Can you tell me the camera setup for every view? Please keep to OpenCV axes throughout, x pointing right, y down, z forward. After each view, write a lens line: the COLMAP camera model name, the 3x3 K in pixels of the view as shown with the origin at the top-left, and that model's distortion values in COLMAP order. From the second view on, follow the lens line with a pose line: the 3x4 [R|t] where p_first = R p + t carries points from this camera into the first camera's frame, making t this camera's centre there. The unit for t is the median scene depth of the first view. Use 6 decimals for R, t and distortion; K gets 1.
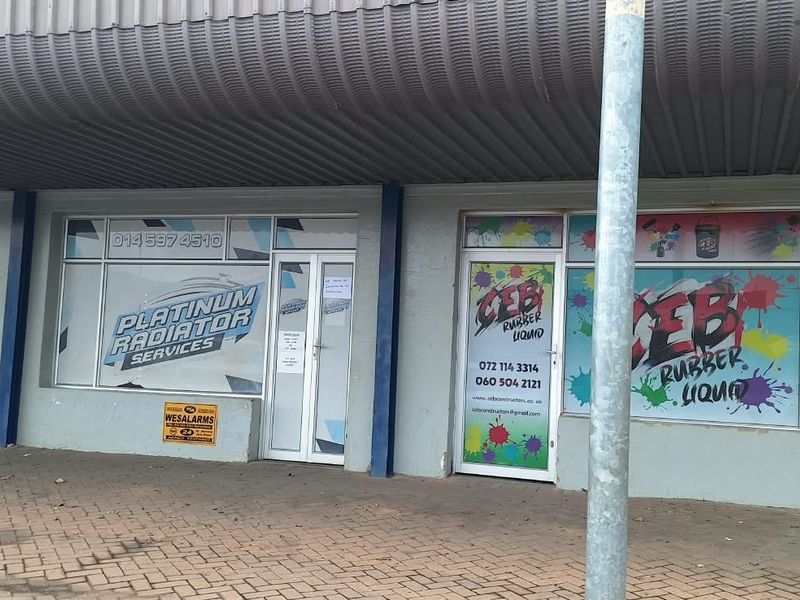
lens RADIAL K [[947.9, 0, 400.0], [0, 947.9, 300.0], [0, 0, 1]] dist [0.148004, -0.002587]
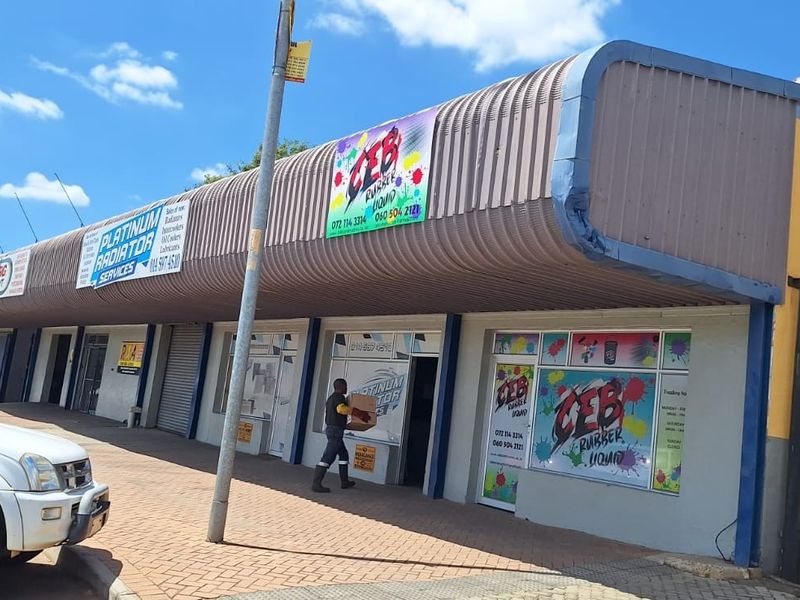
lens RADIAL K [[947.9, 0, 400.0], [0, 947.9, 300.0], [0, 0, 1]] dist [0.148004, -0.002587]
pose [[0.791569, -0.015396, -0.610886, 0.931069], [-0.056474, 0.993561, -0.098218, 0.018172], [0.608465, 0.112245, 0.785603, -0.313740]]
